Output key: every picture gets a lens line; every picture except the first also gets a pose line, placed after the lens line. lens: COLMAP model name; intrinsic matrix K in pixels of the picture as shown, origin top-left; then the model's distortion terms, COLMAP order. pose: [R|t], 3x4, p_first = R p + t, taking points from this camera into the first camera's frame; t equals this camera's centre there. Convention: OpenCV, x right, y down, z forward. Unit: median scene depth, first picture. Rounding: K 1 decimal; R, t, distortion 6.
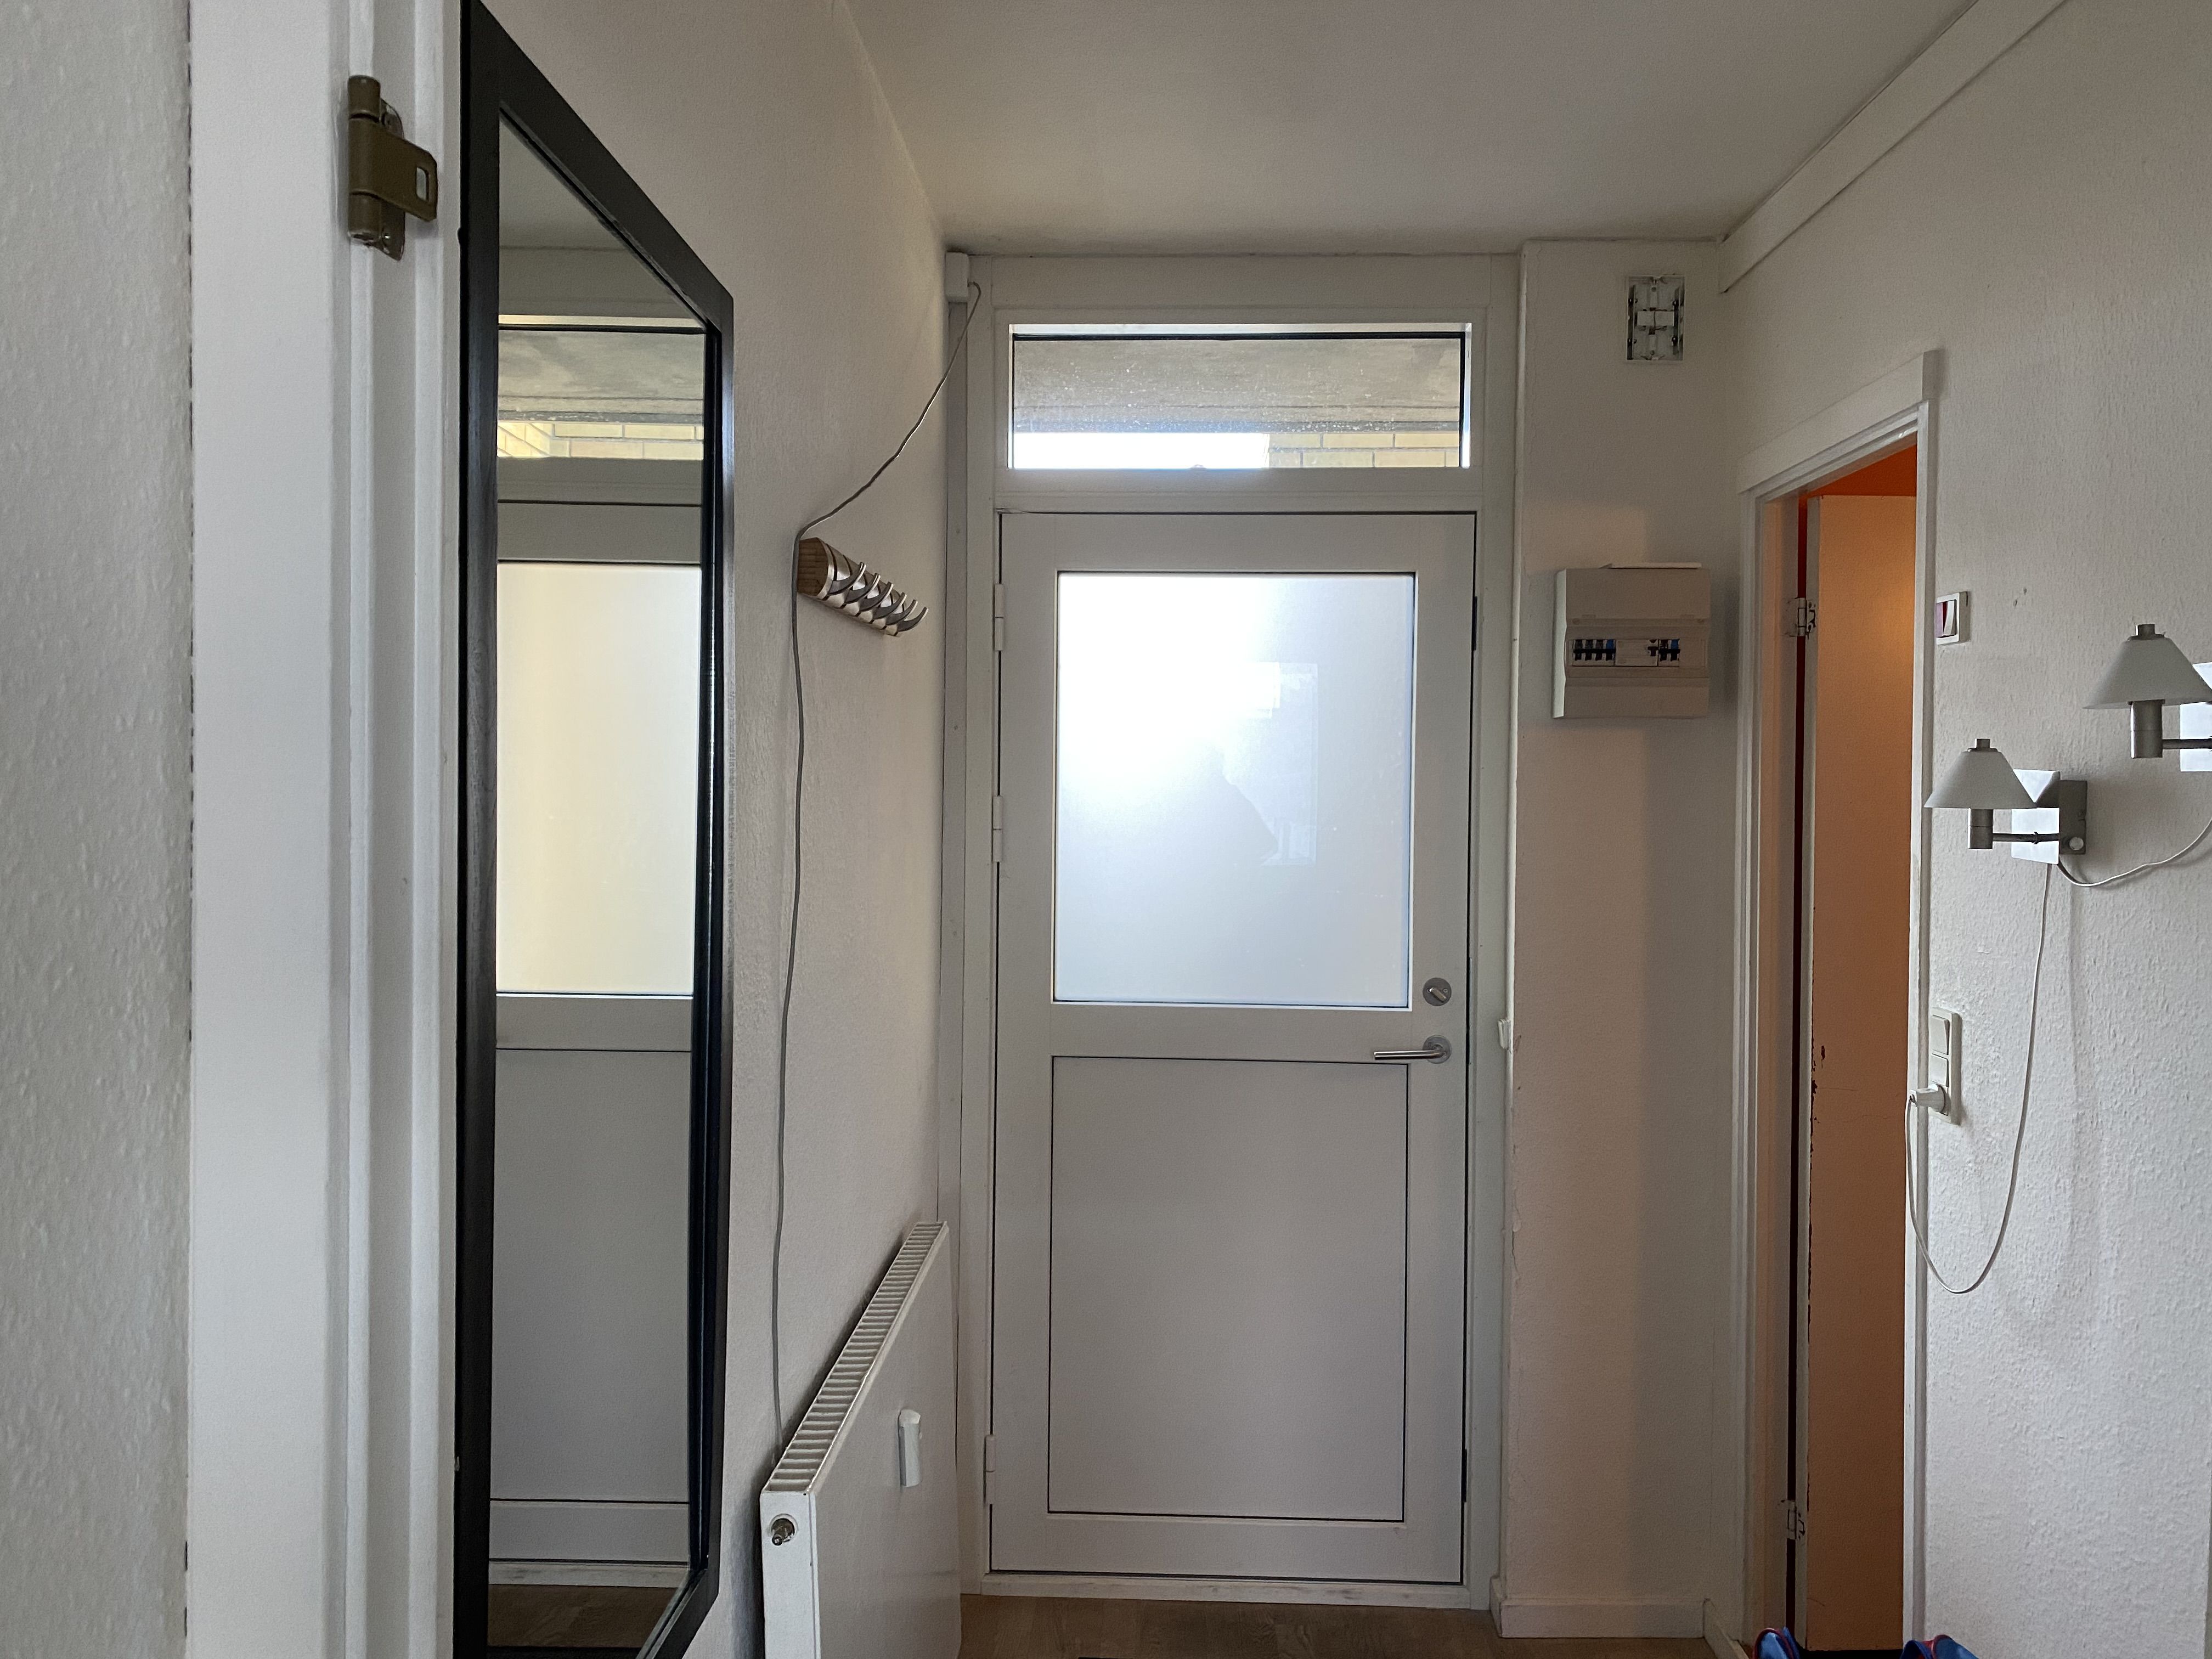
lens RADIAL K [[1659.5, 0, 1104.1], [0, 1659.5, 821.0], [0, 0, 1]] dist [0.001670, -0.026752]
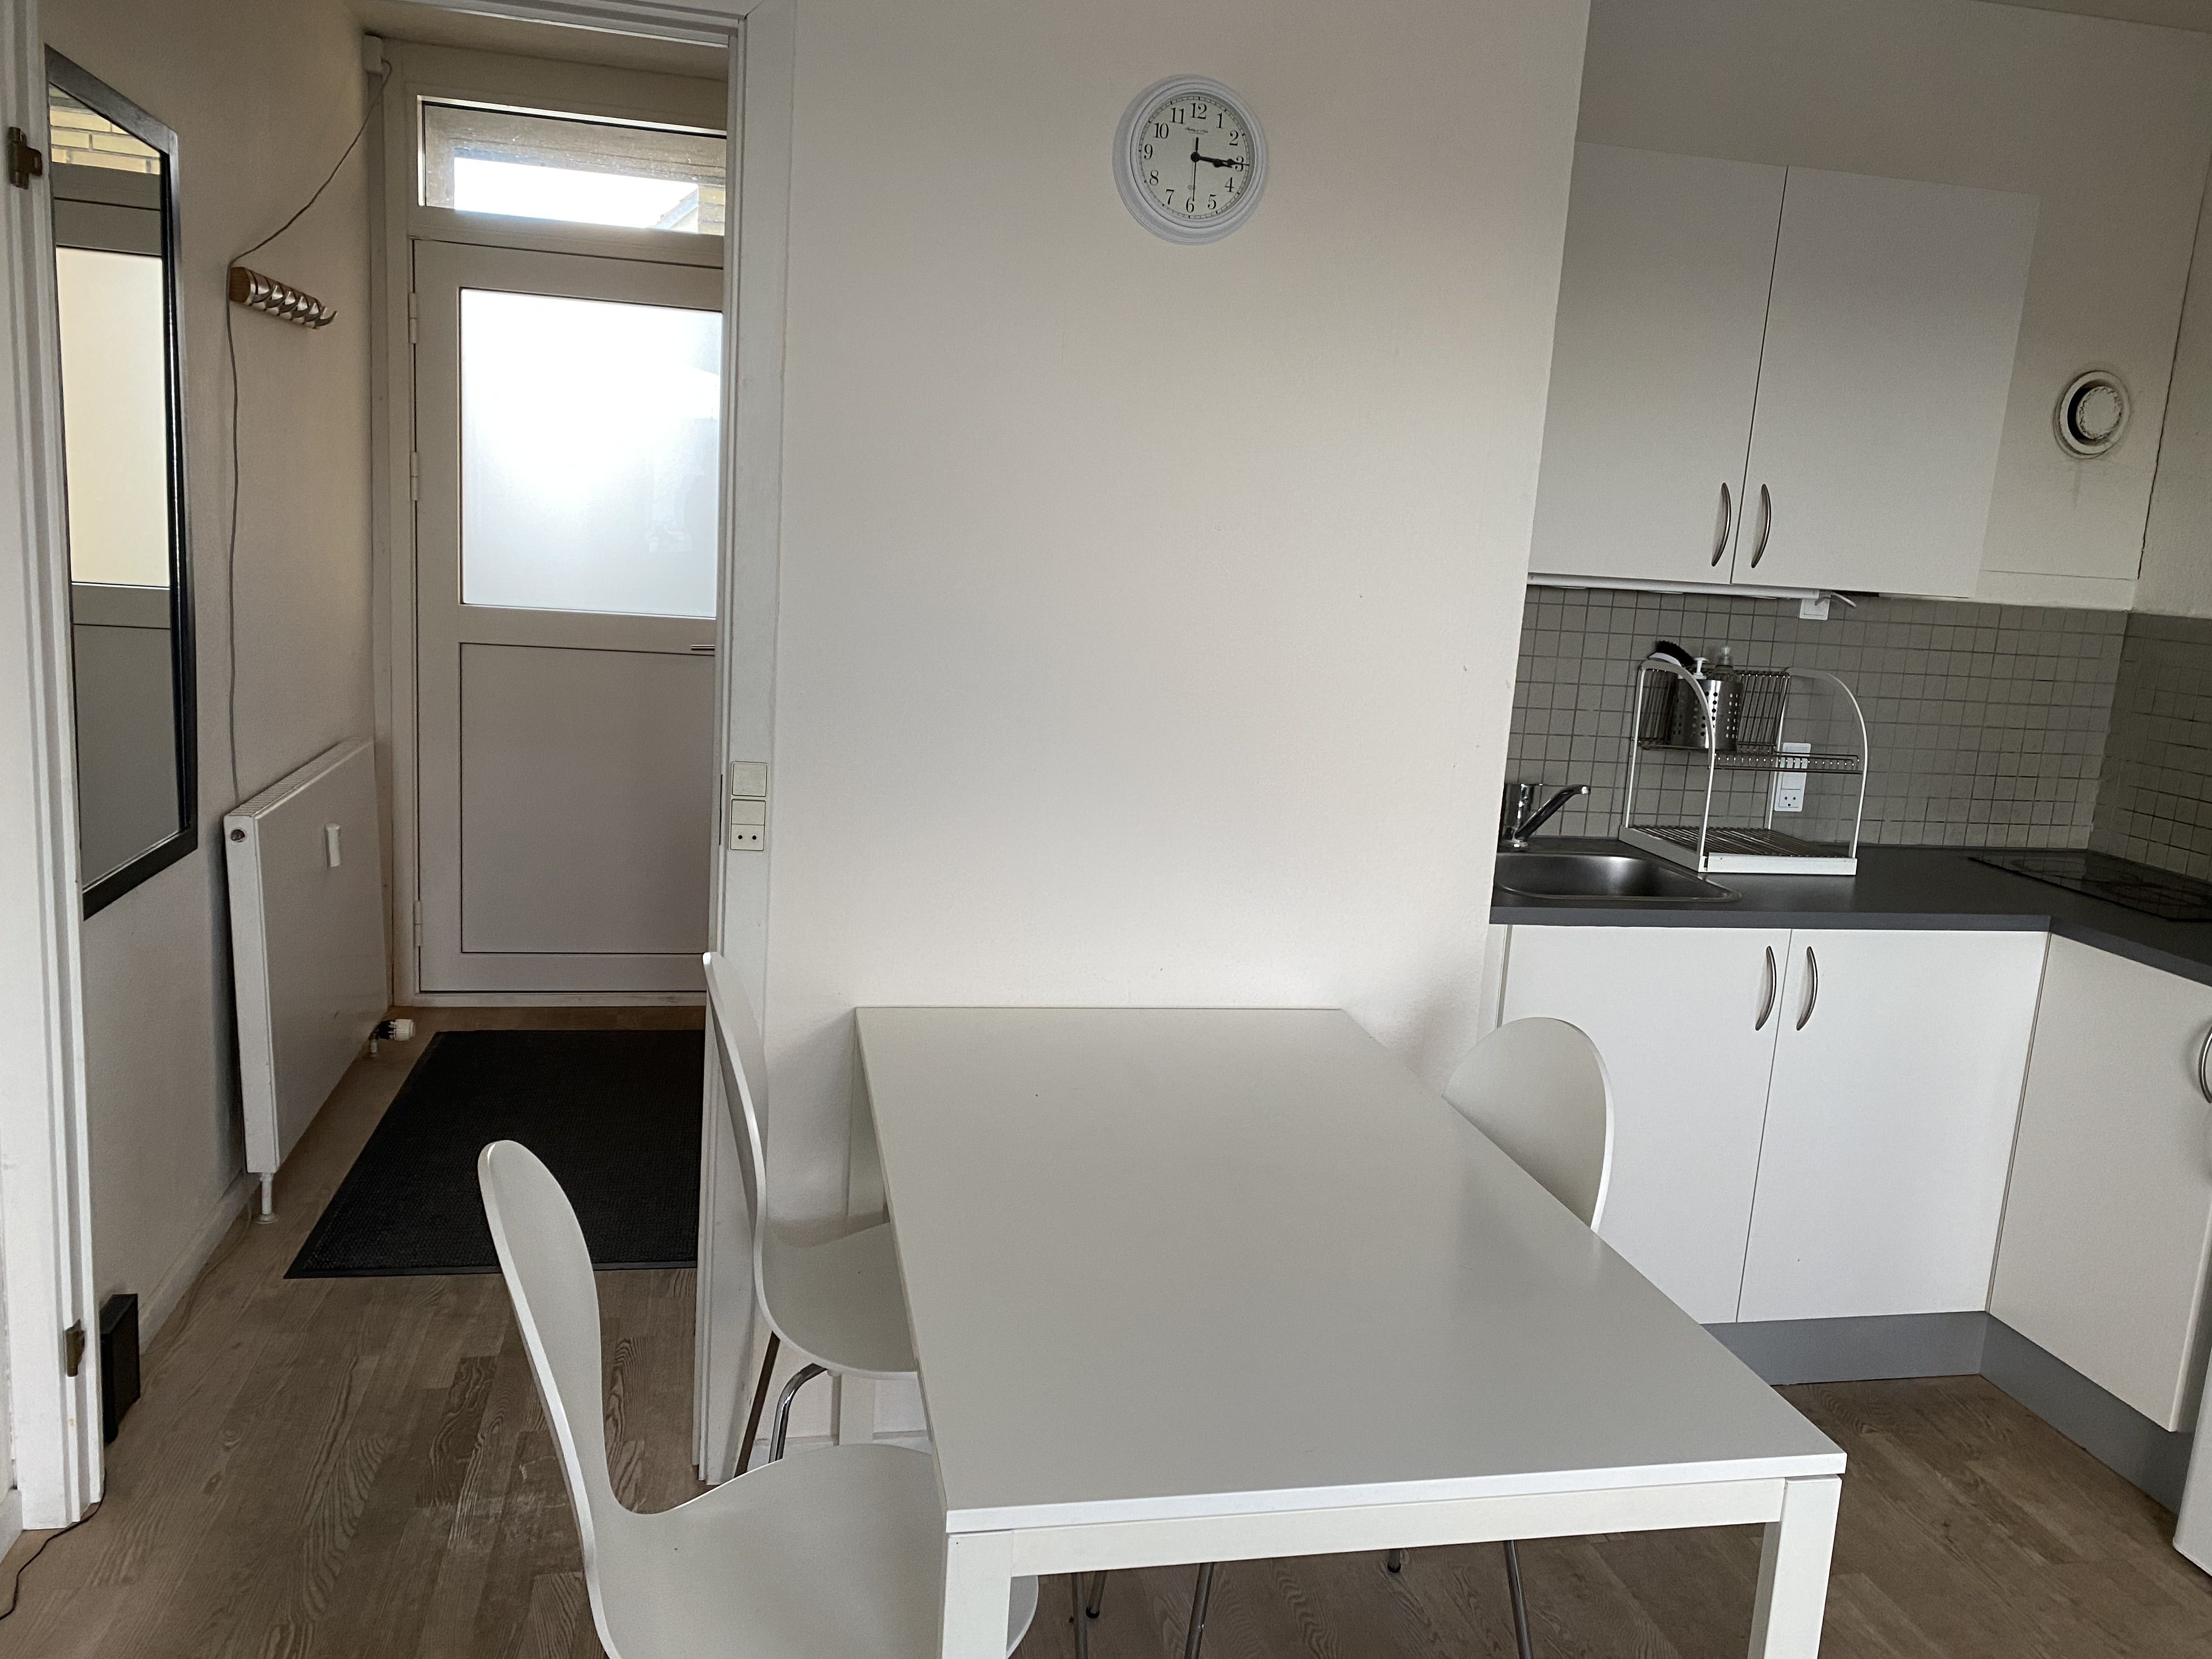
lens RADIAL K [[1659.5, 0, 1114.7], [0, 1659.5, 840.2], [0, 0, 1]] dist [0.001670, -0.026752]
pose [[0.966114, -0.000423, 0.258114, 0.203965], [-0.044986, 0.984417, 0.169996, 0.060476], [-0.254163, -0.175847, 0.951041, -0.746321]]
